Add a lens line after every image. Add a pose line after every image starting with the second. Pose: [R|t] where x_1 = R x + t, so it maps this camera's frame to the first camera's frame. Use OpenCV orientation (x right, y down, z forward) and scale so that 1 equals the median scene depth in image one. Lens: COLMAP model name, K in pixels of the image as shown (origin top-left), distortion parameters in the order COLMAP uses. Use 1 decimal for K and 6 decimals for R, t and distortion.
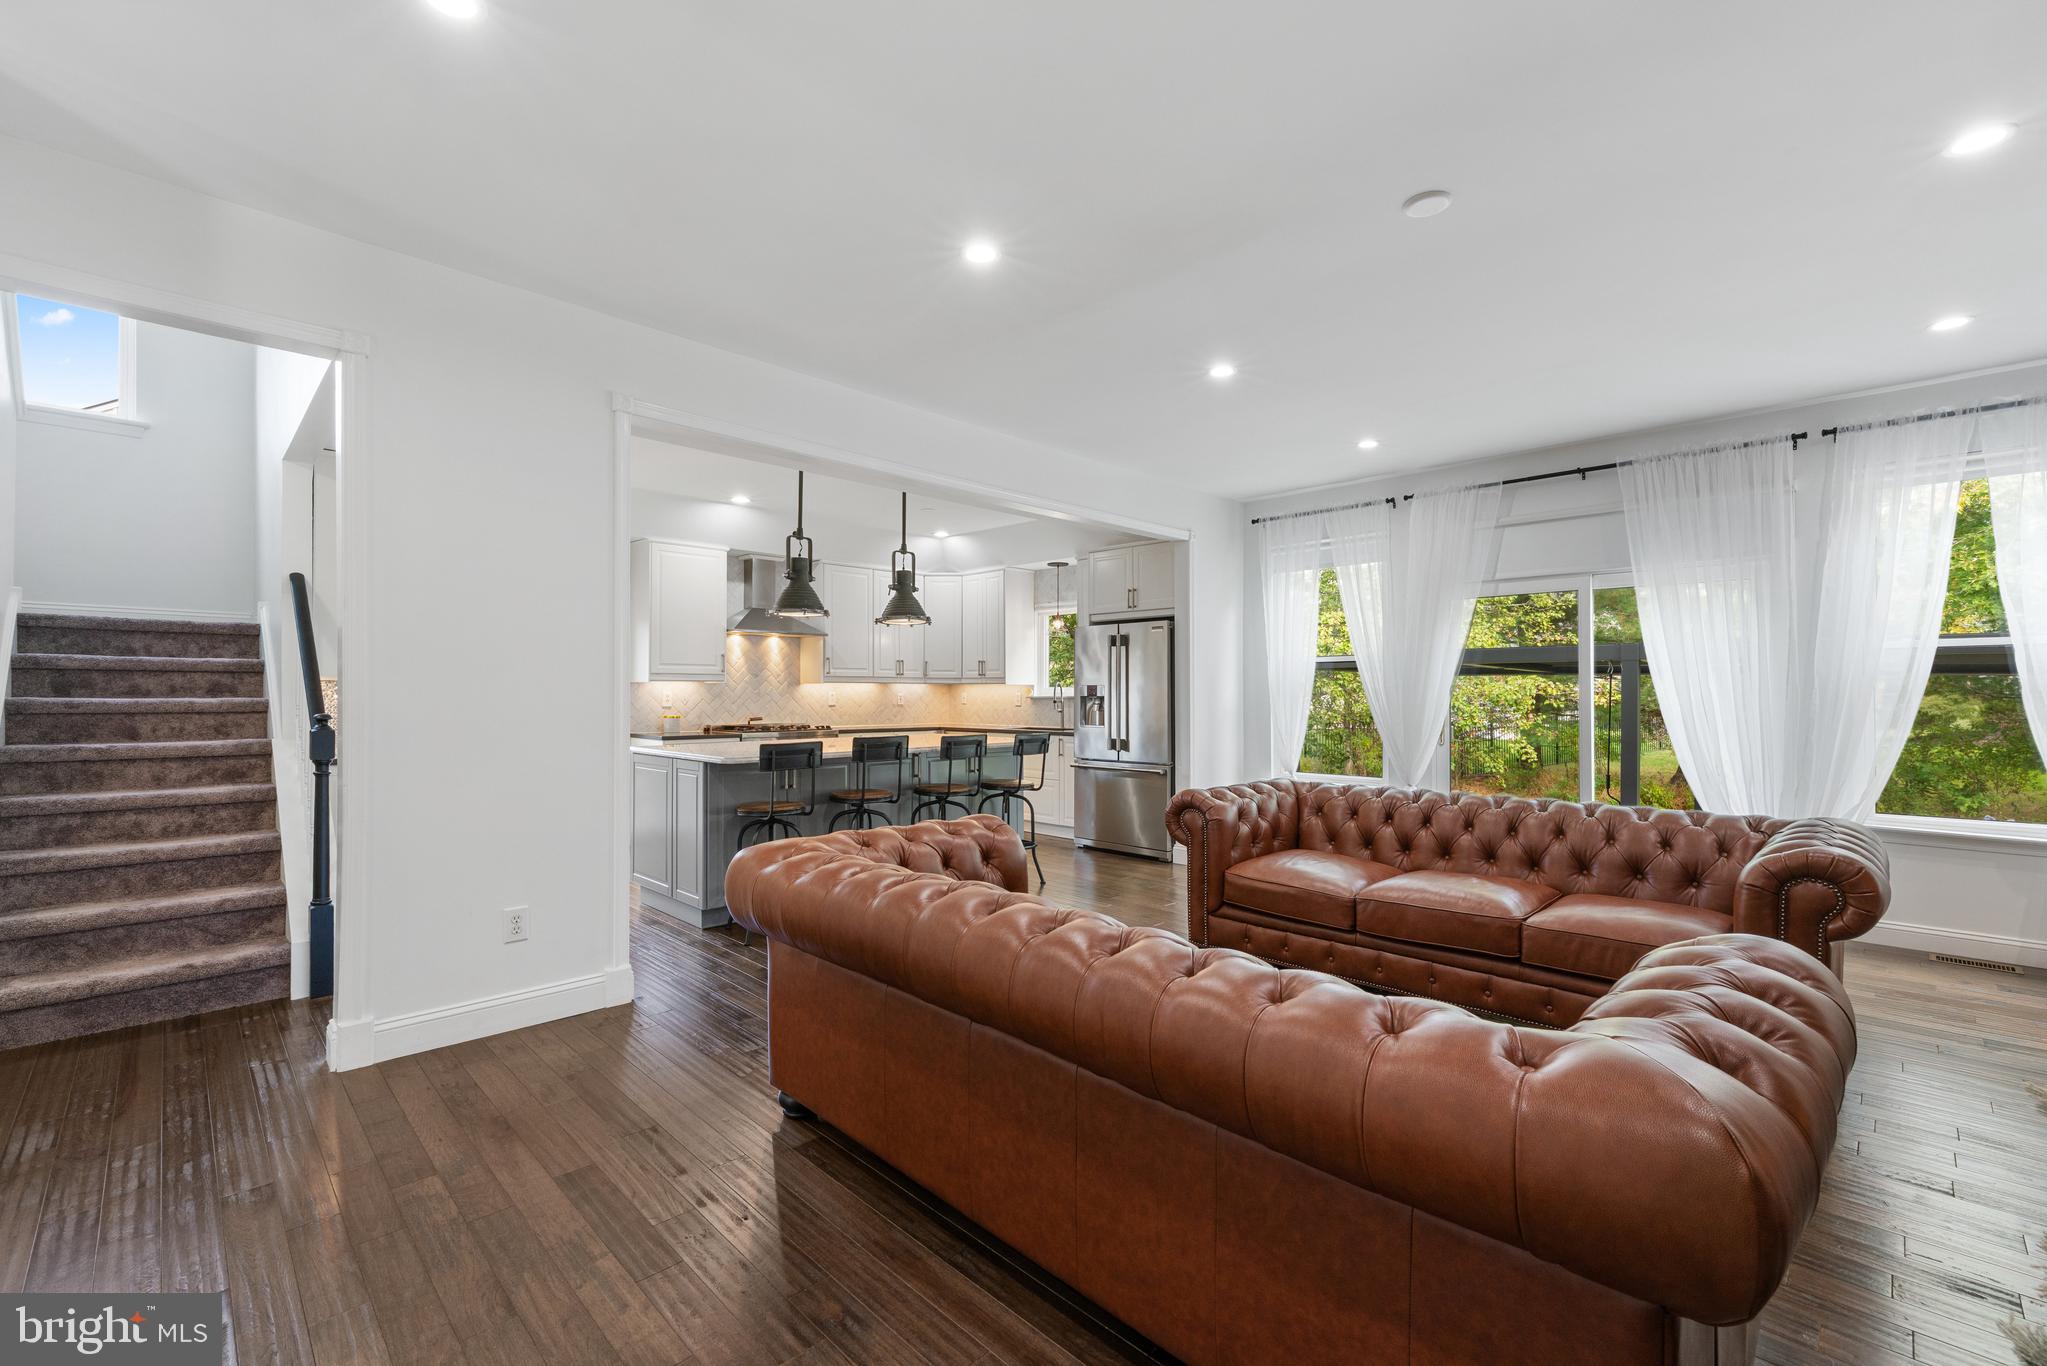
lens RADIAL K [[881.4, 0, 1012.7], [0, 881.4, 690.2], [0, 0, 1]] dist [-0.000974, -0.000623]
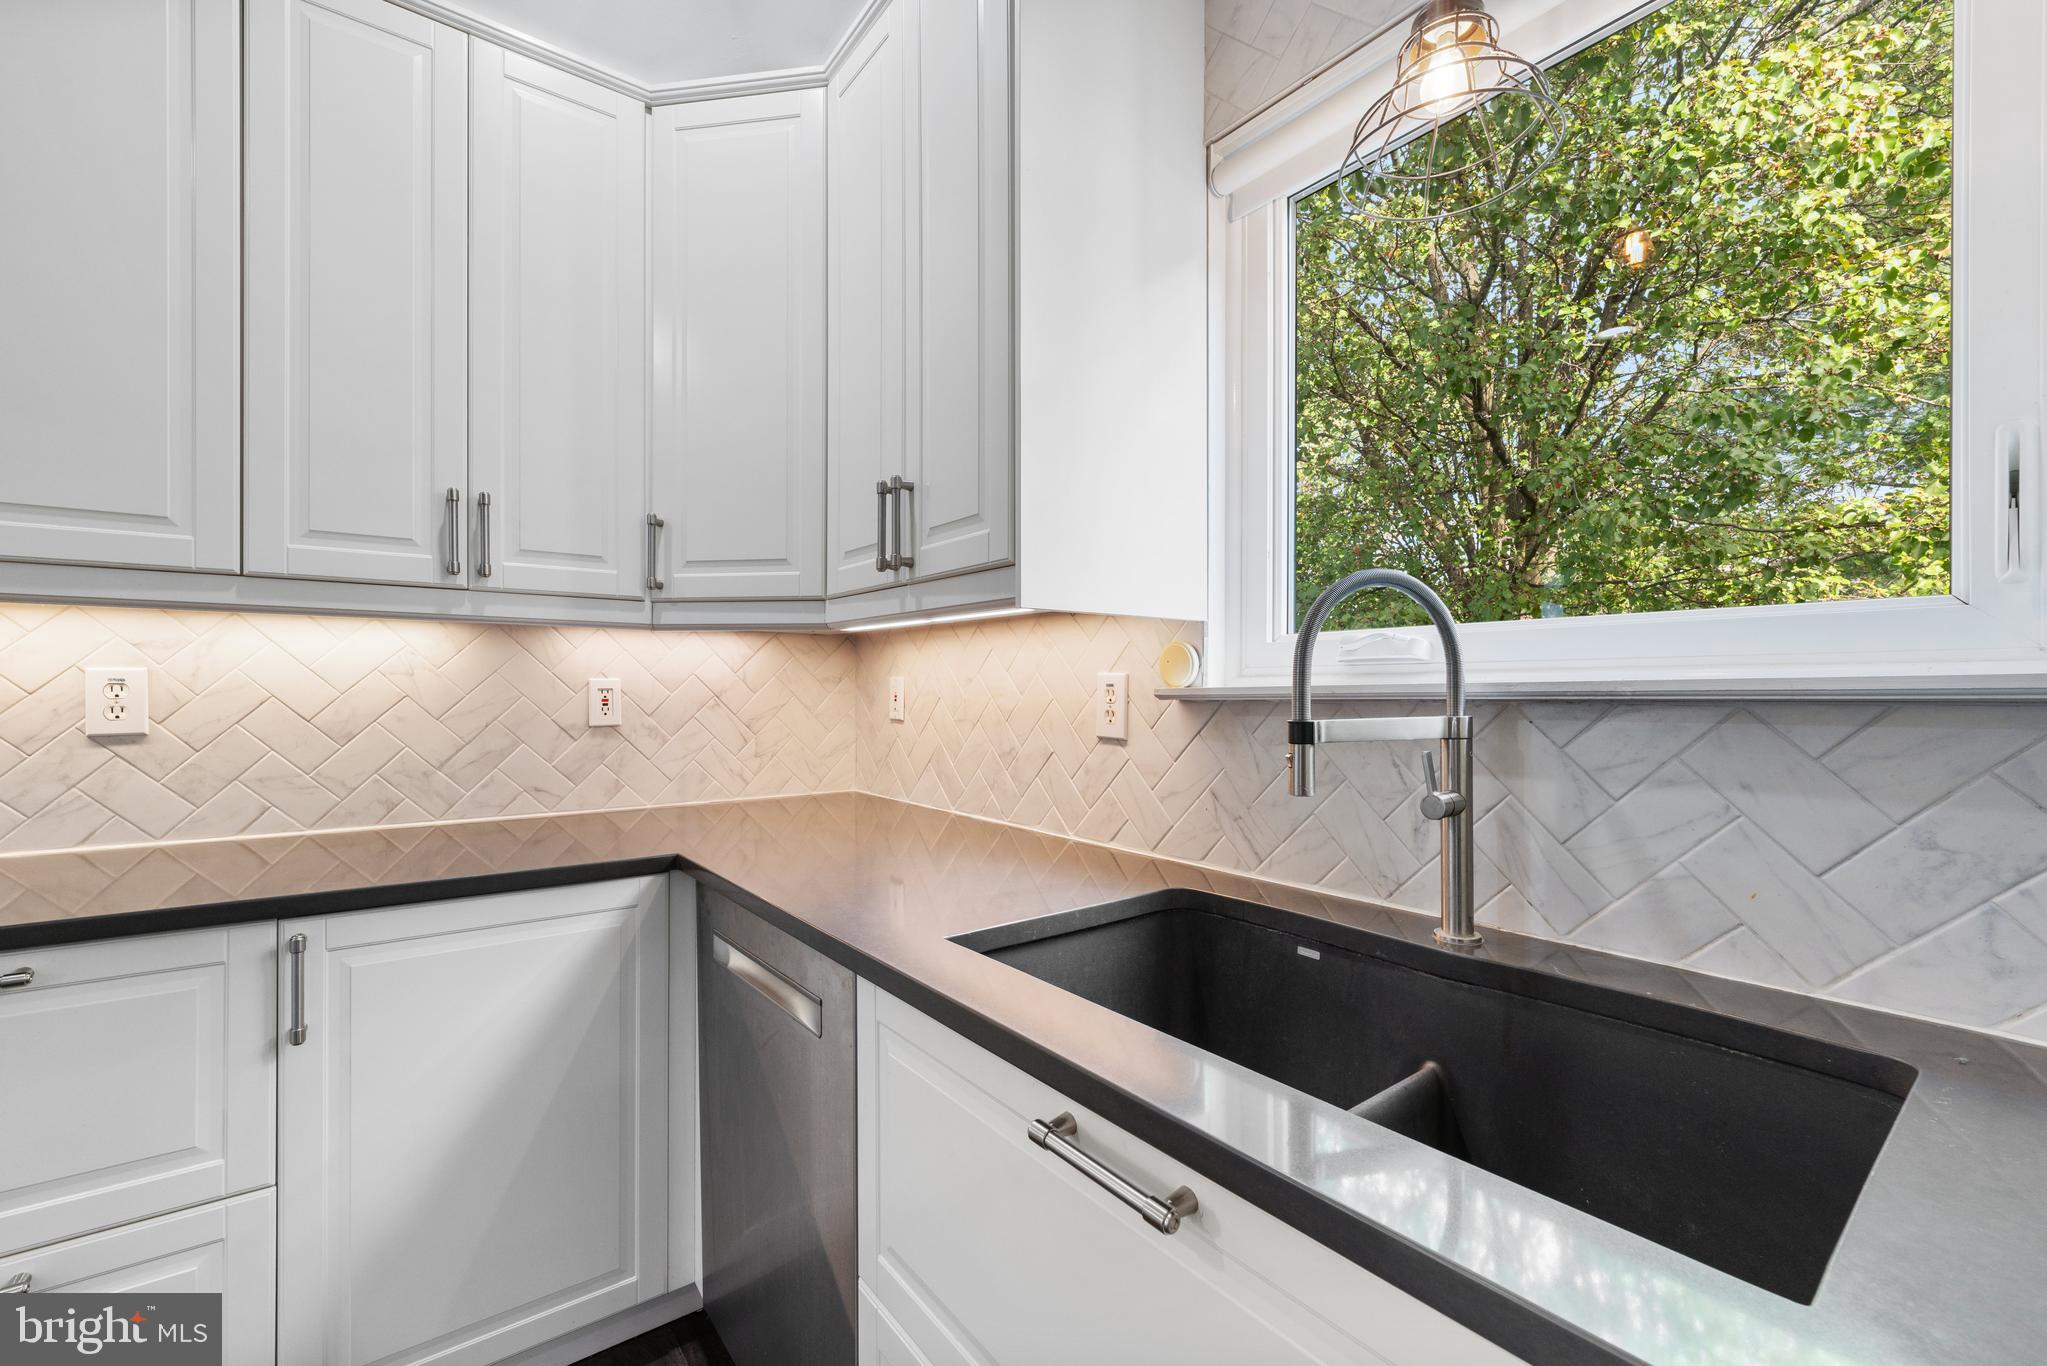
lens RADIAL K [[831.2, 0, 1014.1], [0, 831.2, 690.3], [0, 0, 1]] dist [0.000597, -0.001323]
pose [[0.992000, 0.000481, -0.126235, 0.011361], [-0.000100, 0.999995, 0.003022, 0.009834], [0.126236, -0.002985, 0.991996, 1.202289]]
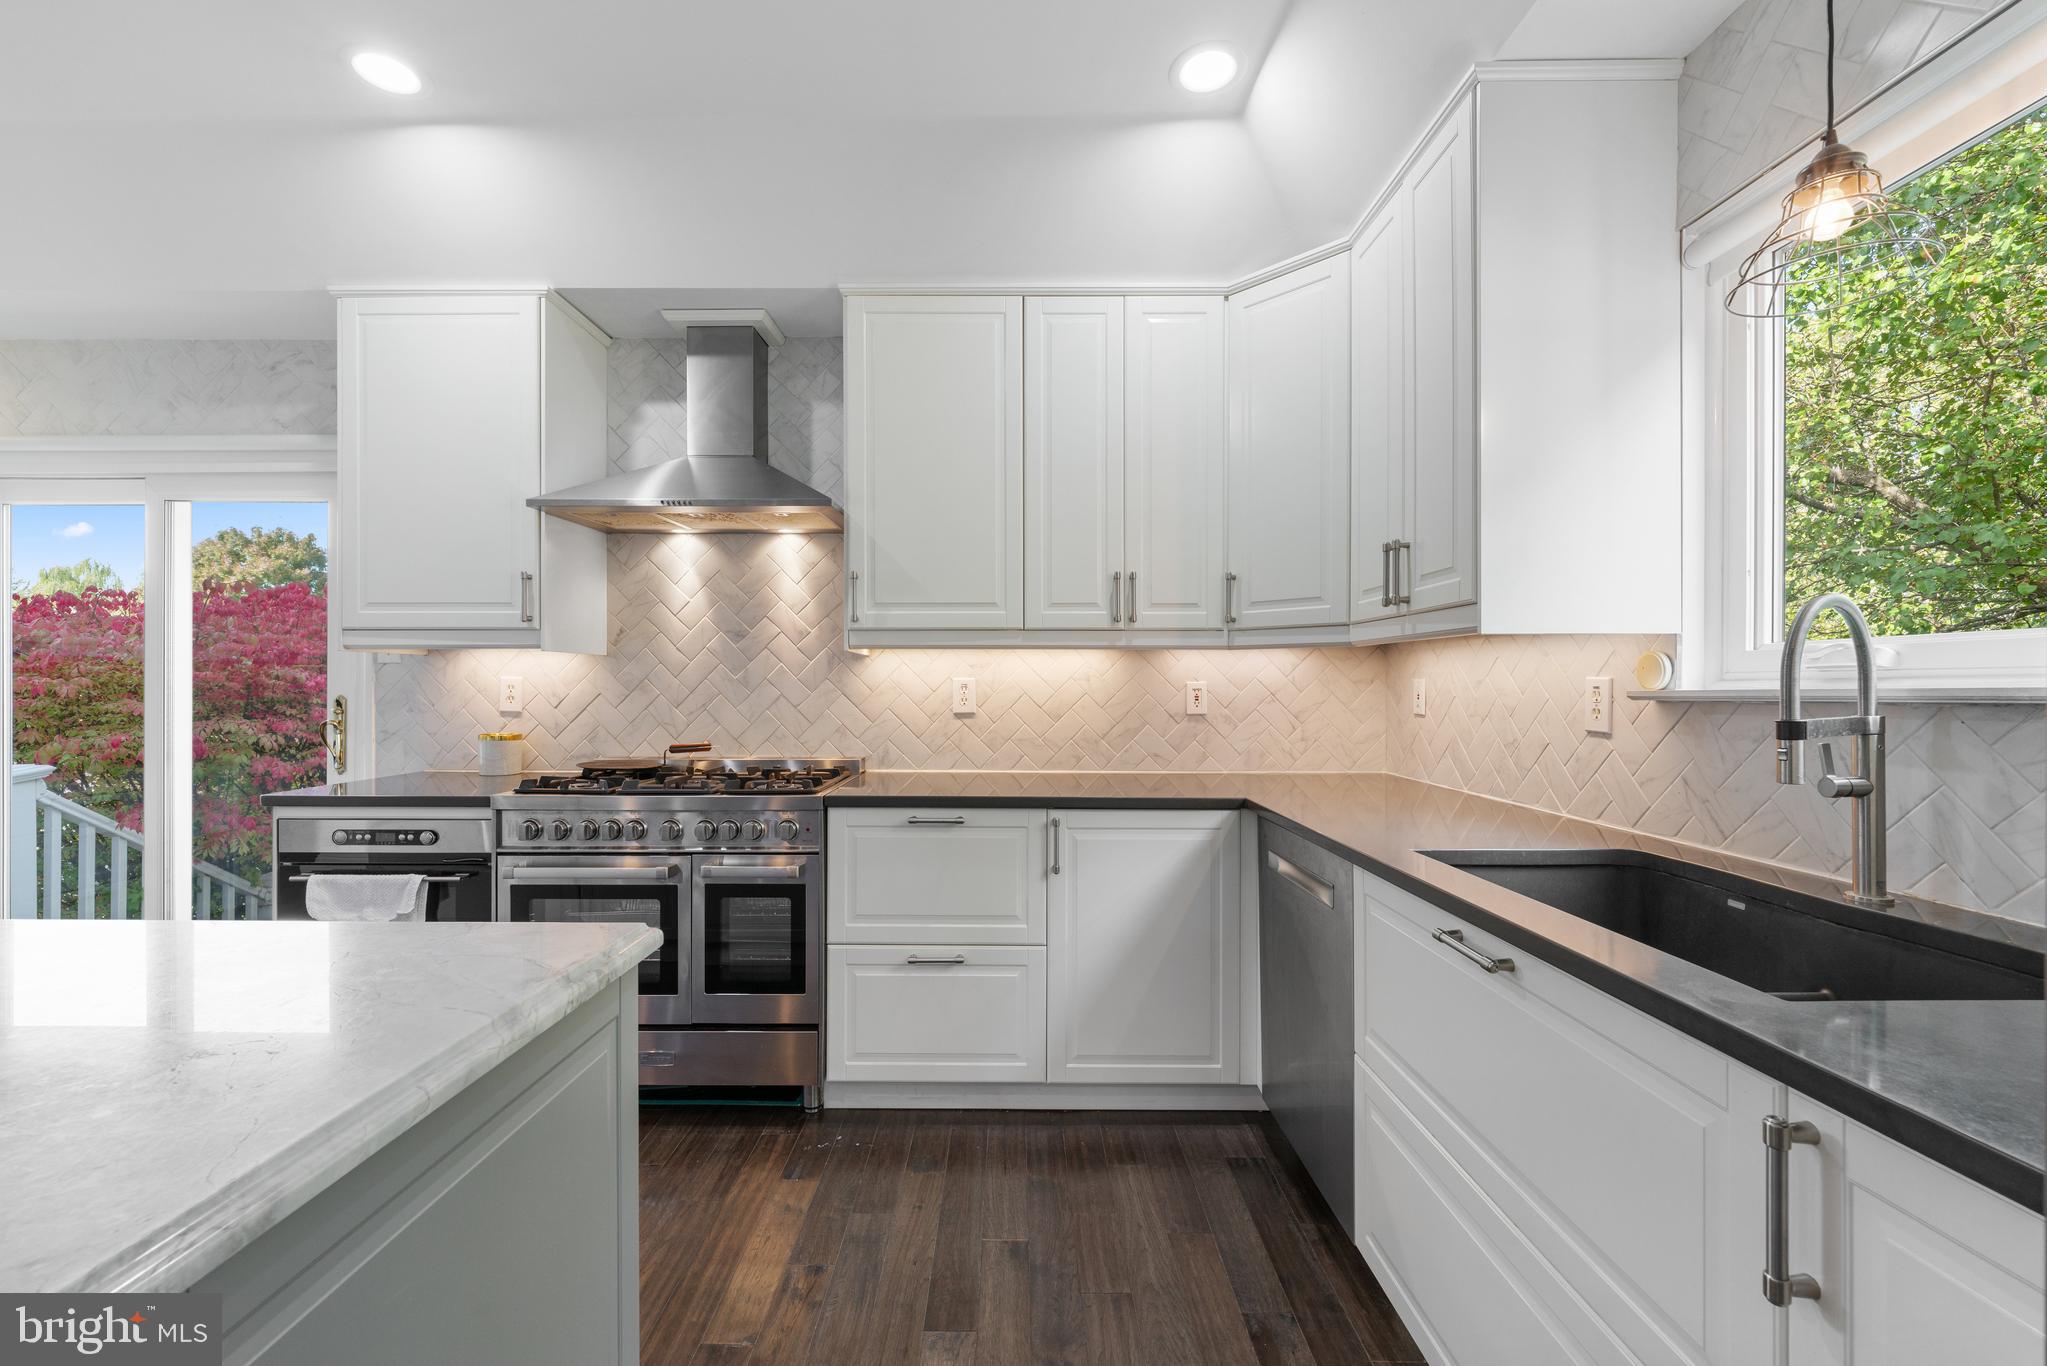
lens RADIAL K [[831.2, 0, 1009.1], [0, 831.2, 685.9], [0, 0, 1]] dist [0.000597, -0.001323]
pose [[0.708913, -0.000363, -0.705295, 0.071105], [0.001648, 0.999998, 0.001142, 0.007758], [0.705294, -0.001972, 0.708913, 1.091247]]
